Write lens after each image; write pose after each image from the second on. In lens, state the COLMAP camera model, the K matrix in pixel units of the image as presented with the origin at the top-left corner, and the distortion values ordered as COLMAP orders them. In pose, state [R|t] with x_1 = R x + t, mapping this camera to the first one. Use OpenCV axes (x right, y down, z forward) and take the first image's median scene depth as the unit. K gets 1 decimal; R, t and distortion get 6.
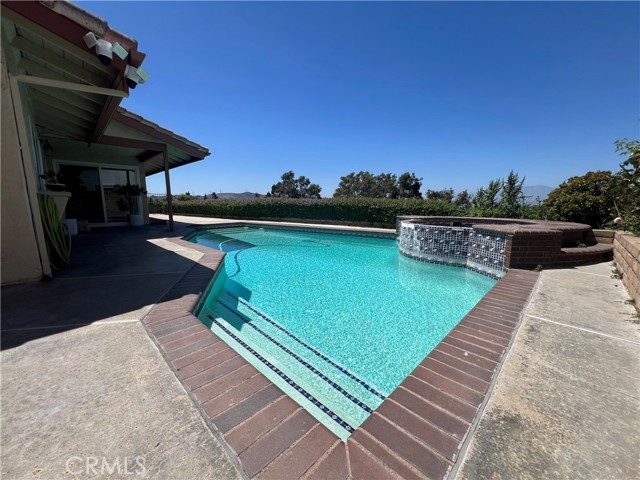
lens RADIAL K [[254.2, 0, 320.9], [0, 254.2, 239.5], [0, 0, 1]] dist [0.002170, -0.000045]
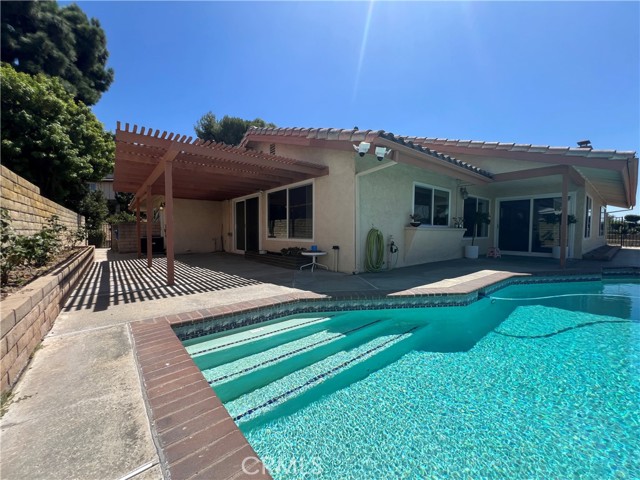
lens RADIAL K [[254.2, 0, 320.0], [0, 254.2, 242.7], [0, 0, 1]] dist [0.002170, -0.000045]
pose [[-0.096974, 0.044119, -0.994309, 1.710371], [-0.137370, 0.988862, 0.057275, -0.311120], [0.985761, 0.142143, -0.089833, 1.764958]]
